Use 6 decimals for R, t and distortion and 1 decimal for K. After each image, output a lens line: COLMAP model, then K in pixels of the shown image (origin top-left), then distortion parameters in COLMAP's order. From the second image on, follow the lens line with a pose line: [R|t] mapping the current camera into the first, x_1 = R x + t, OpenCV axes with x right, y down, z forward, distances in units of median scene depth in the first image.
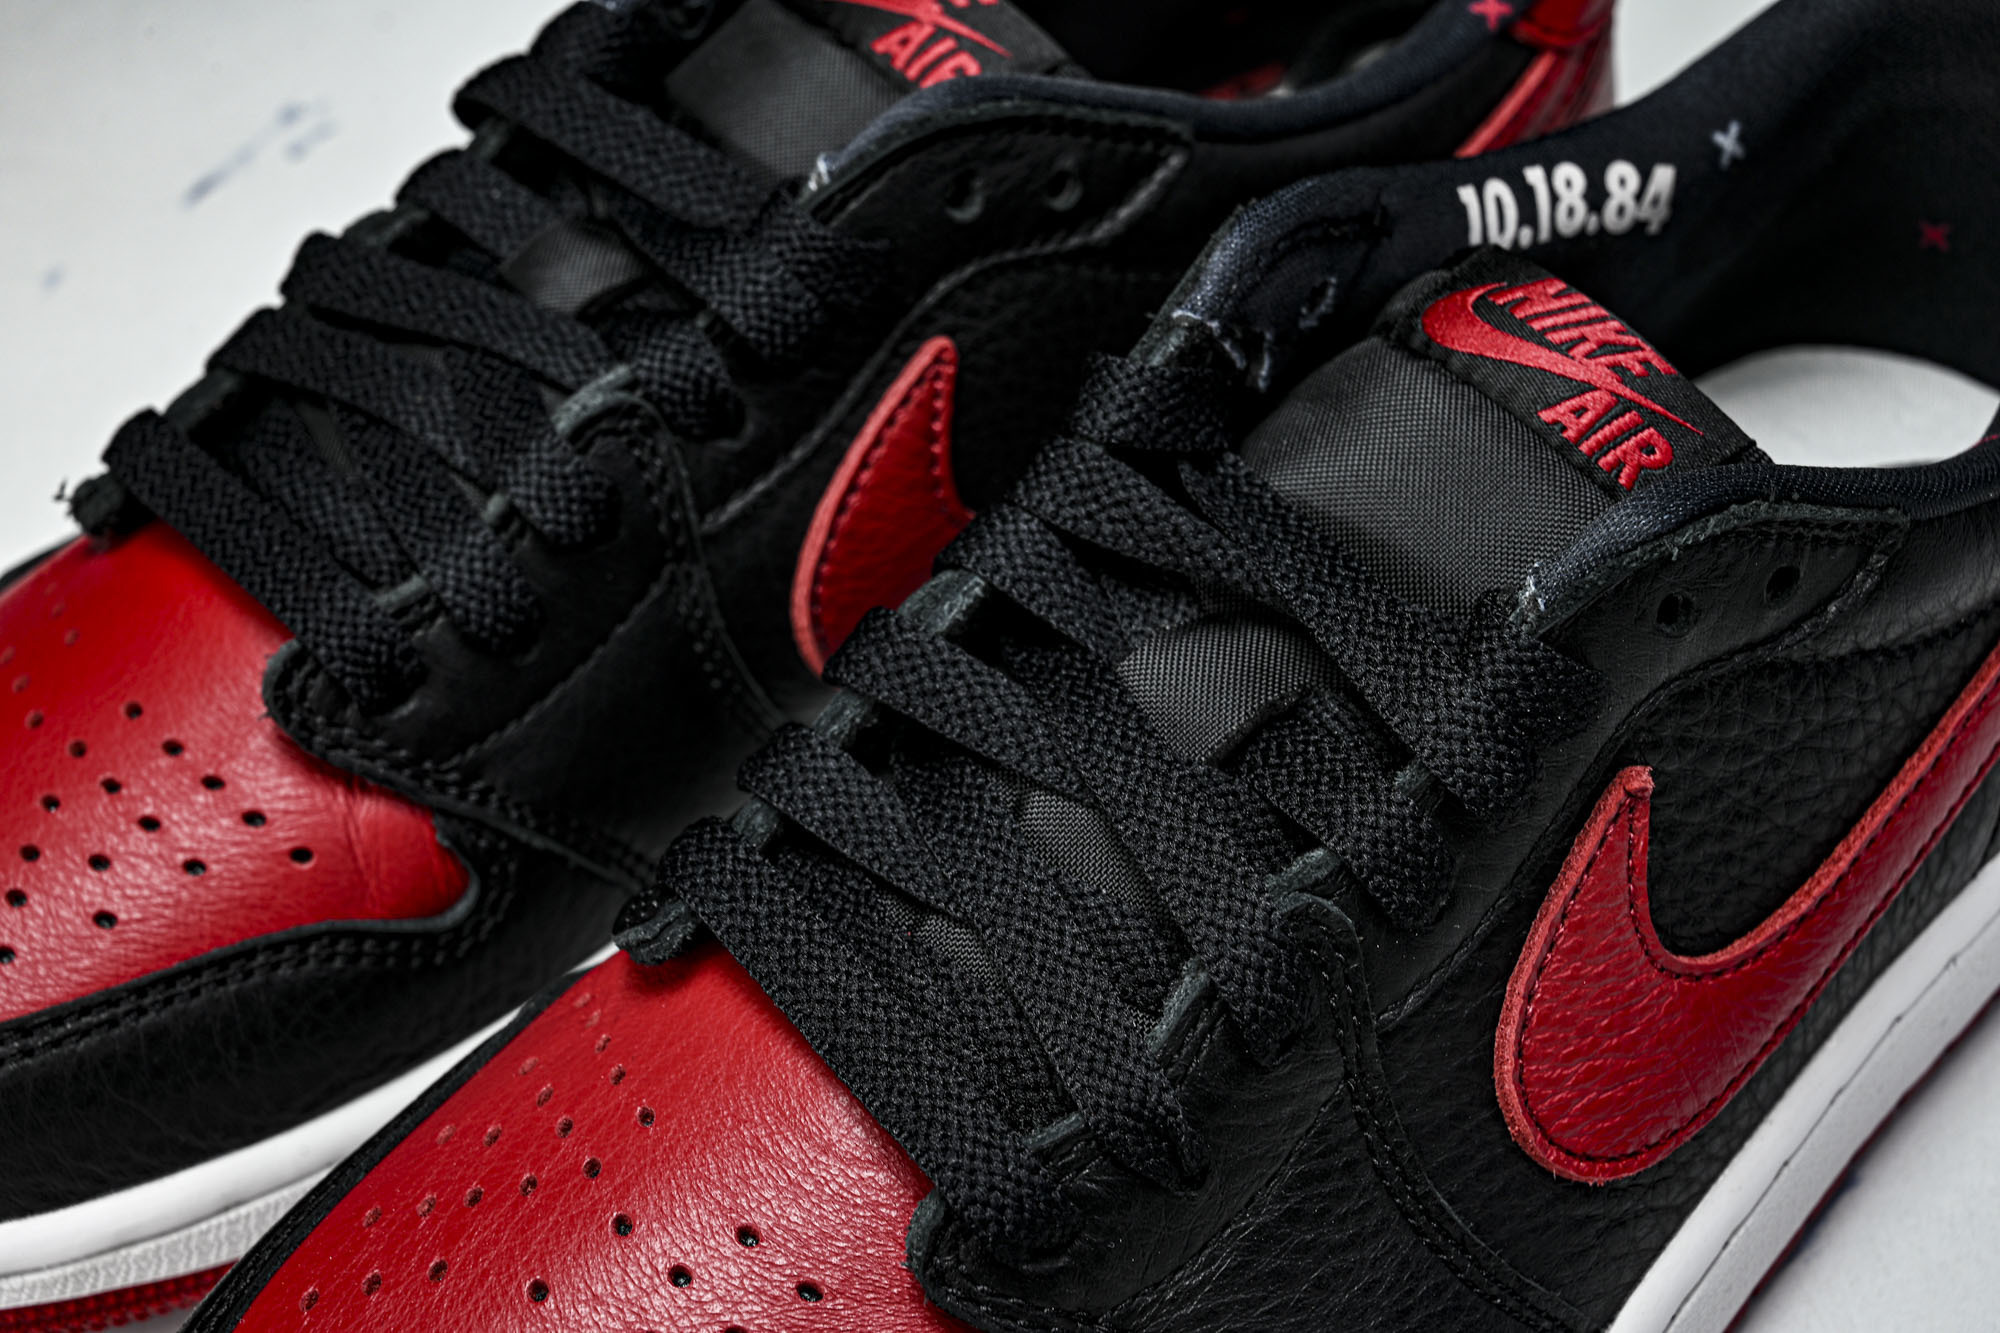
lens RADIAL K [[3489.9, 0, 1000.0], [0, 3489.9, 666.5], [0, 0, 1]] dist [-0.014830, -0.082693]
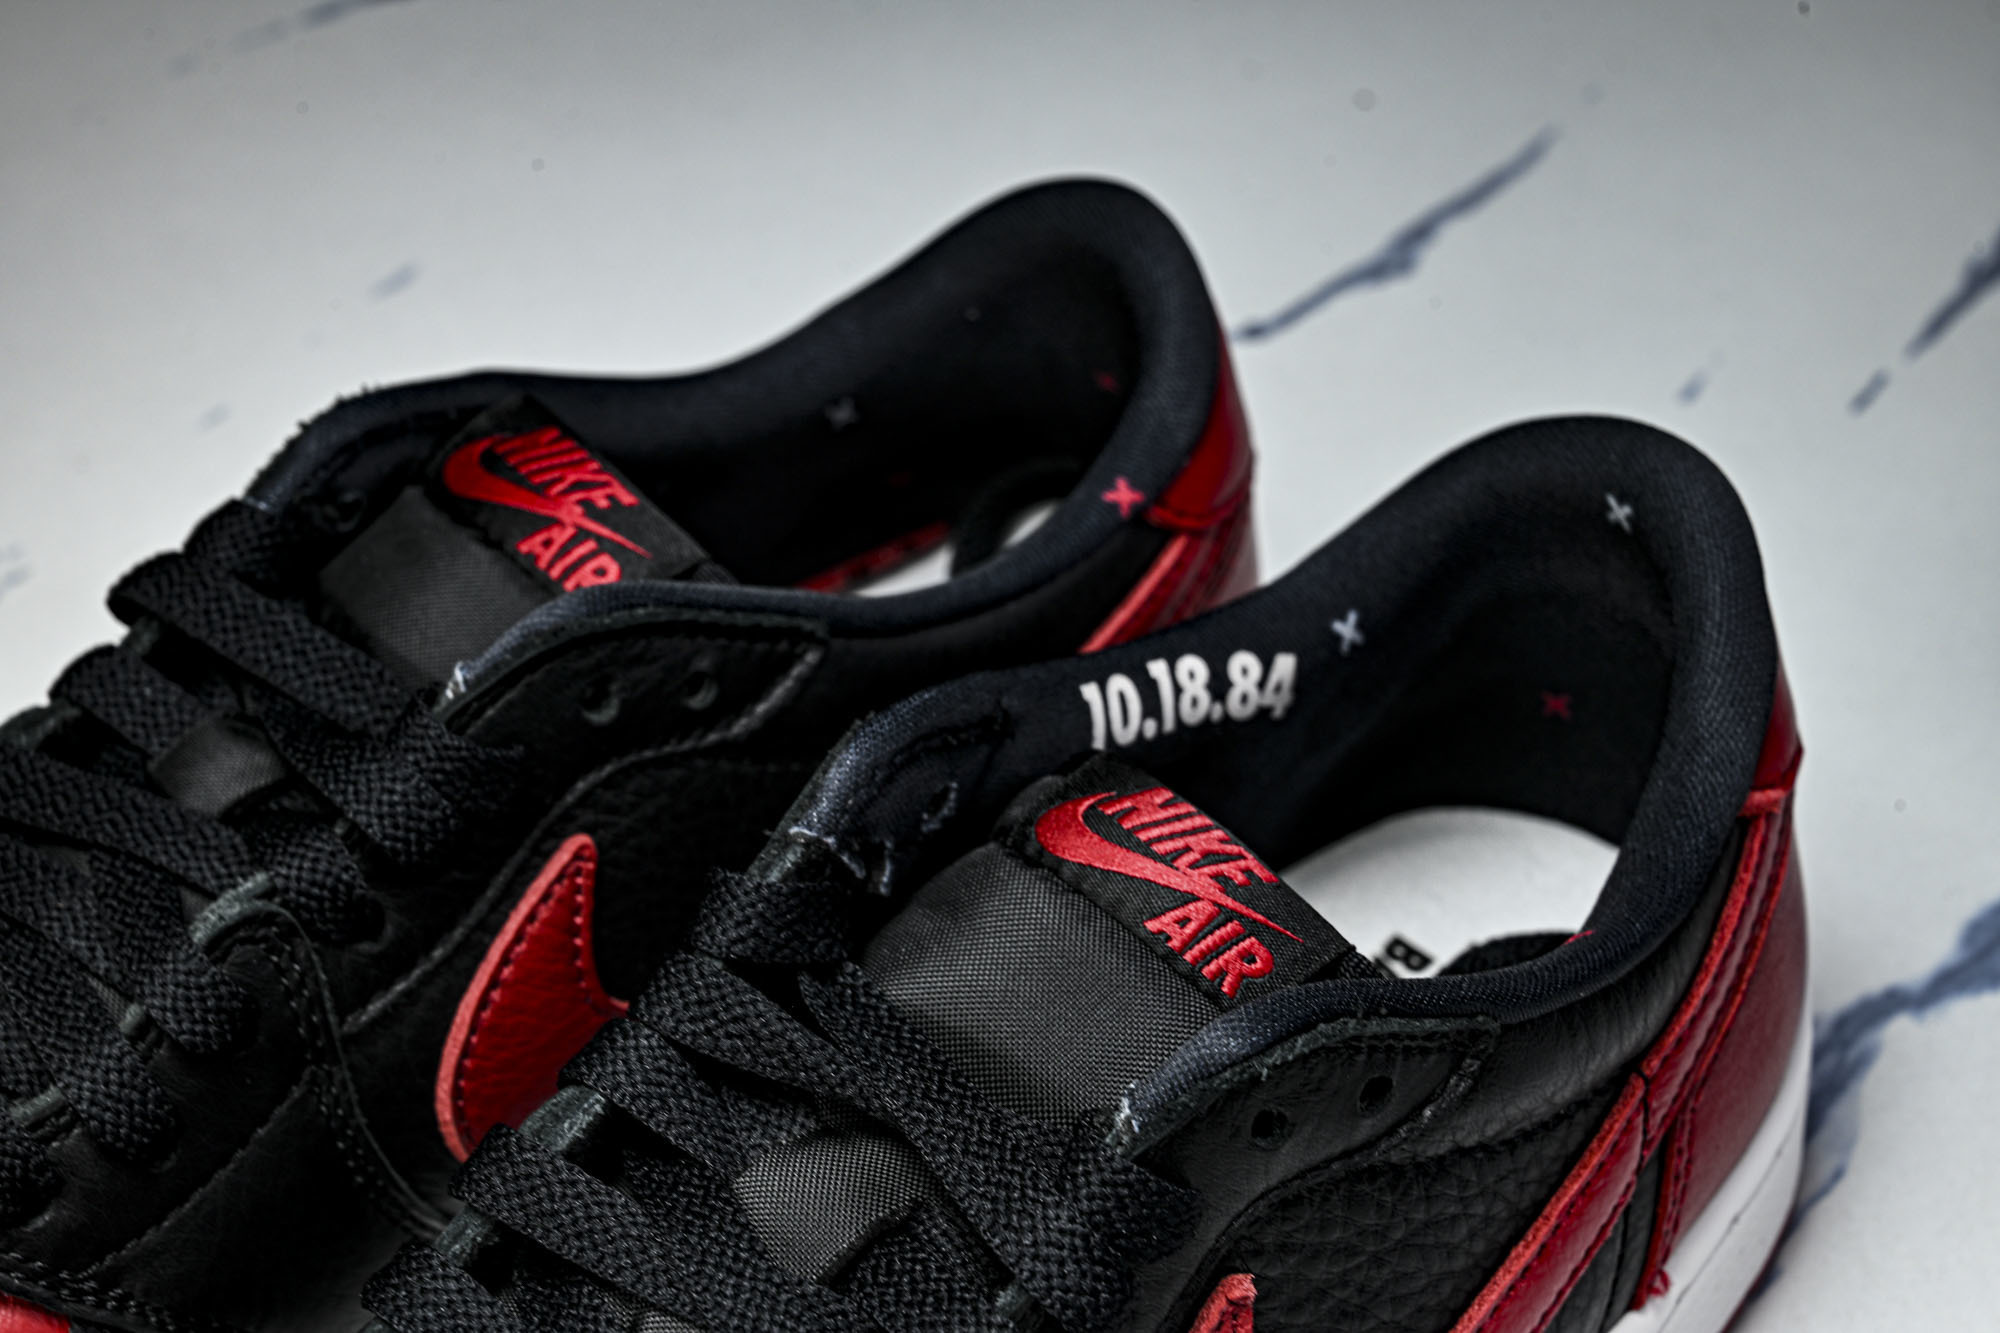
lens RADIAL K [[3489.9, 0, 1000.0], [0, 3489.9, 666.5], [0, 0, 1]] dist [-0.014830, -0.082693]
pose [[0.998318, -0.009640, 0.057164, 0.052905], [0.014391, 0.996421, -0.083300, -0.062446], [-0.056156, 0.083983, 0.994884, -0.032252]]
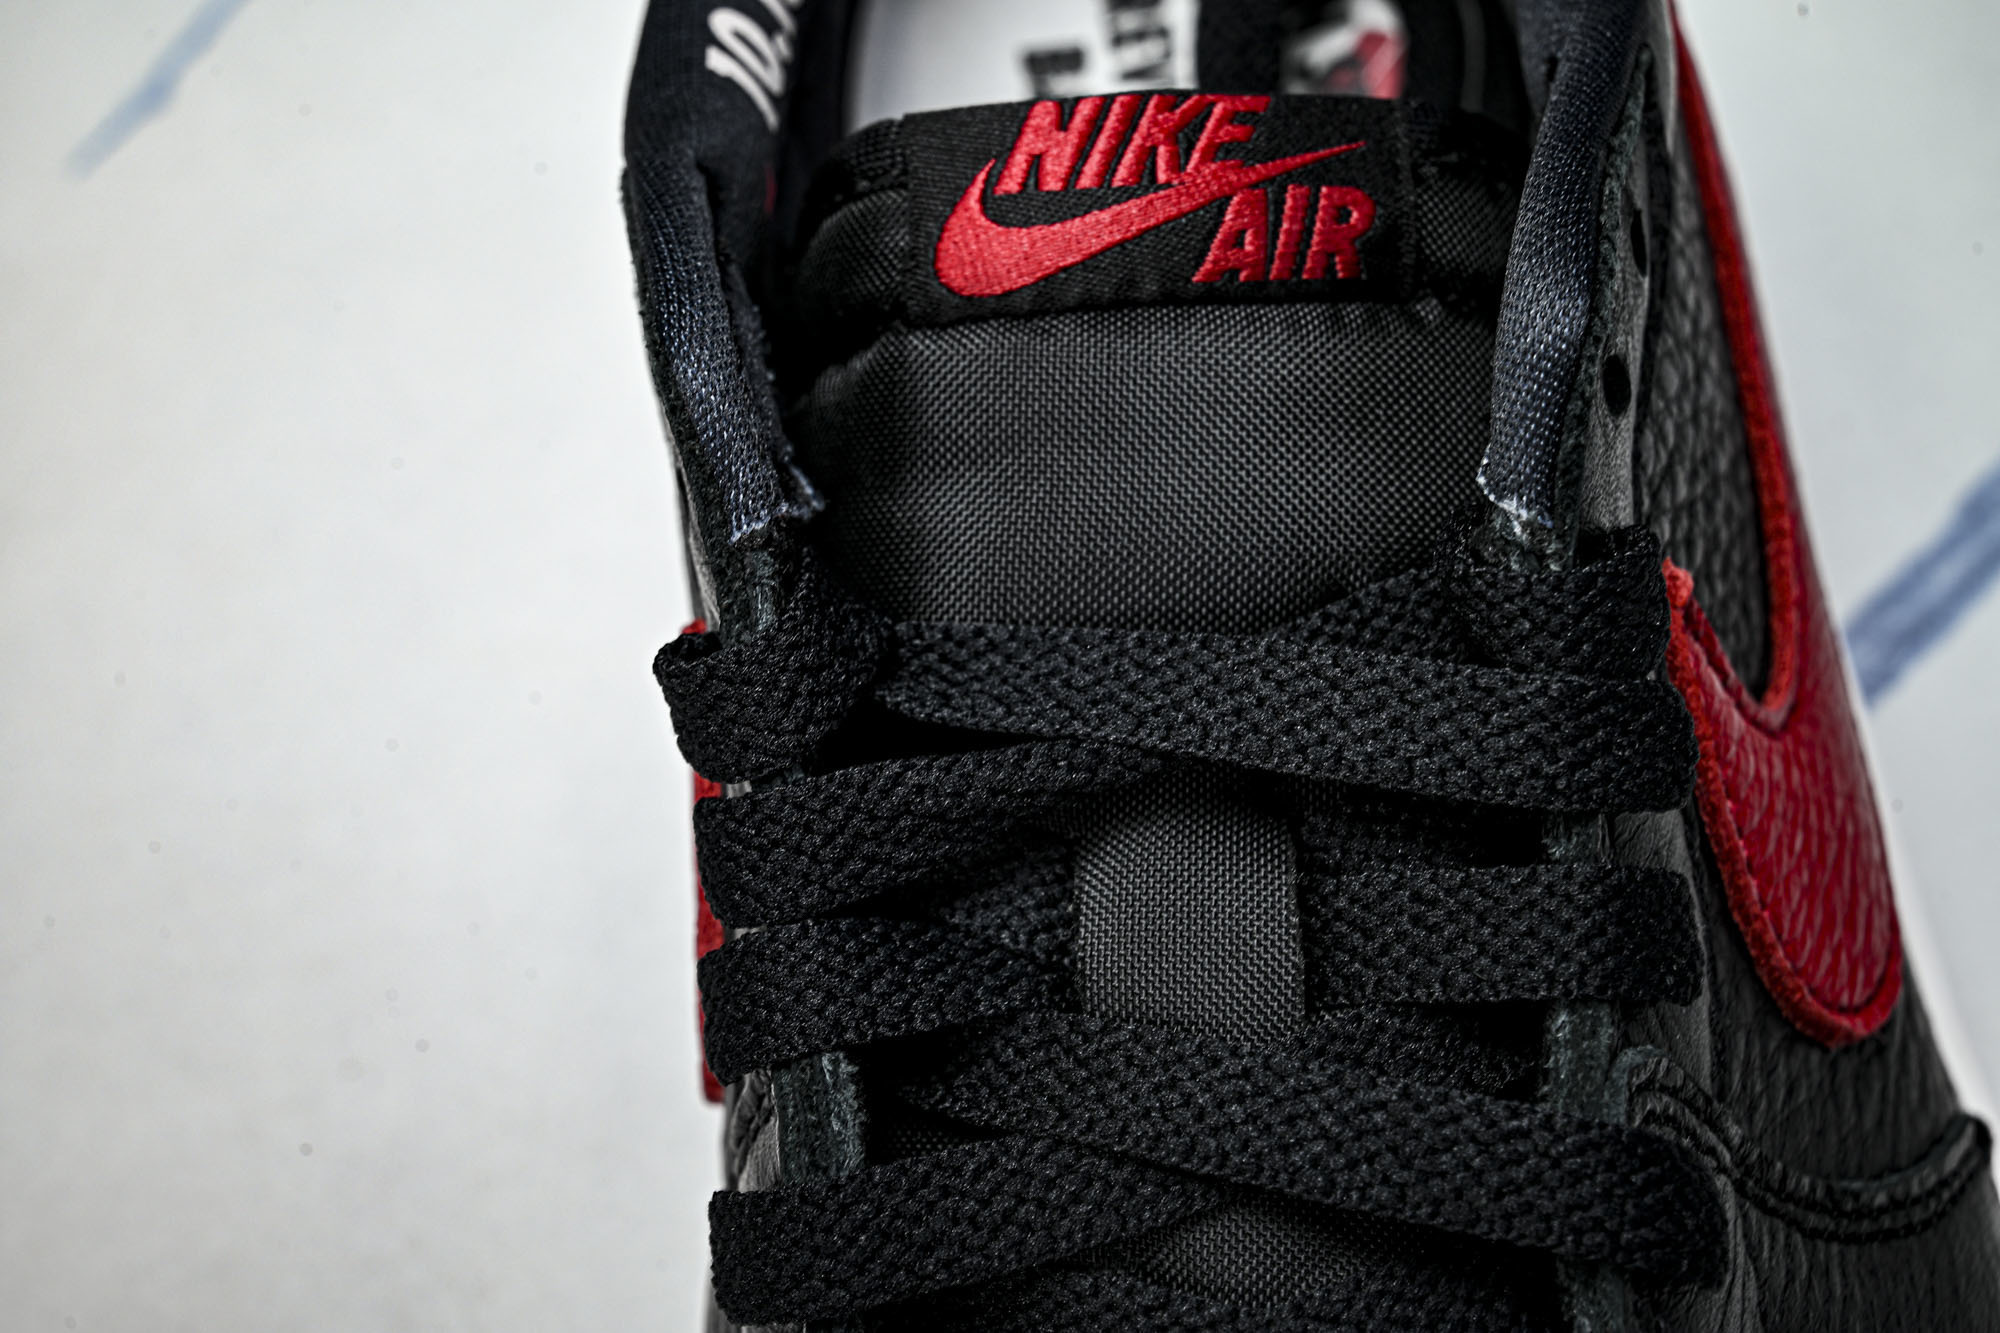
lens RADIAL K [[3489.9, 0, 1000.0], [0, 3489.9, 666.5], [0, 0, 1]] dist [-0.014830, -0.082693]
pose [[0.647649, -0.703215, 0.293325, -0.123136], [0.616039, 0.709823, 0.341537, -0.273794], [-0.448383, -0.040496, 0.892924, 0.399079]]
